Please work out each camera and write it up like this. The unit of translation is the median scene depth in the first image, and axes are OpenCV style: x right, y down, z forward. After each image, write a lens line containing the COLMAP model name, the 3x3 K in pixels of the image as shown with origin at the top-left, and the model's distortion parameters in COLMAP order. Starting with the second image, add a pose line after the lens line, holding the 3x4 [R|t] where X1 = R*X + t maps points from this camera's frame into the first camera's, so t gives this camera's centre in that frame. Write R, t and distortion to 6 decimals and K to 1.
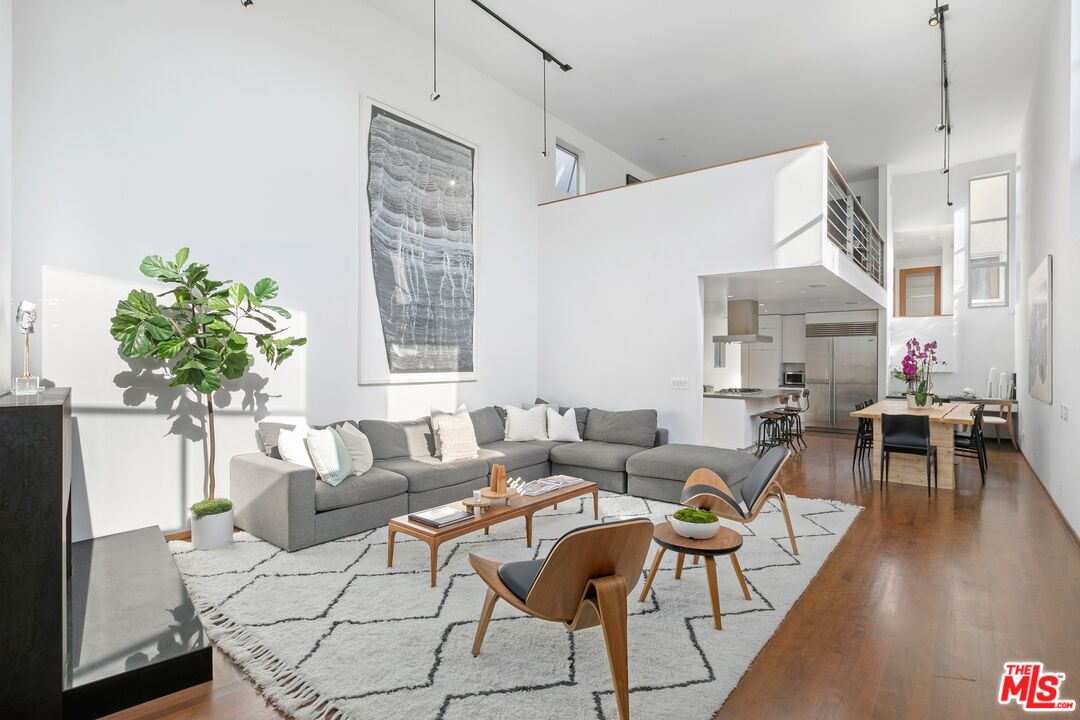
lens RADIAL K [[531.0, 0, 540.0], [0, 531.0, 360.0], [0, 0, 1]] dist [-0.002404, -0.000369]
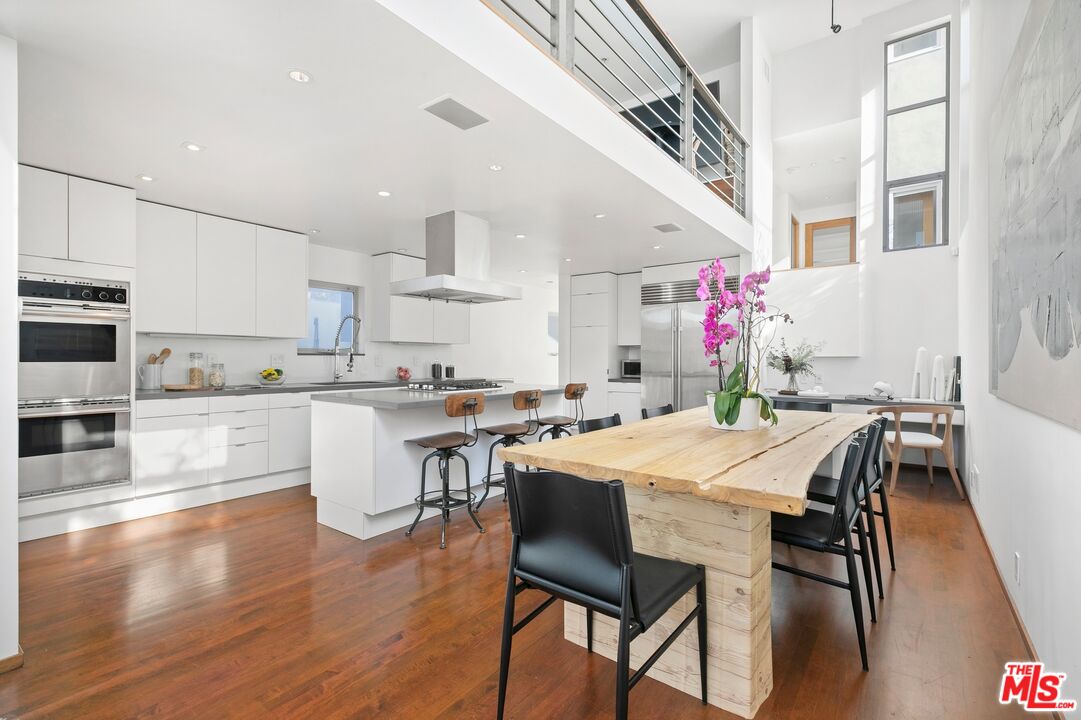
lens RADIAL K [[478.4, 0, 540.5], [0, 478.4, 360.0], [0, 0, 1]] dist [-0.000747, -0.000153]
pose [[0.999899, 0.001049, 0.014191, 0.440025], [-0.001049, 0.999999, -0.000005, 0.029658], [-0.014191, -0.000010, 0.999899, 0.492966]]
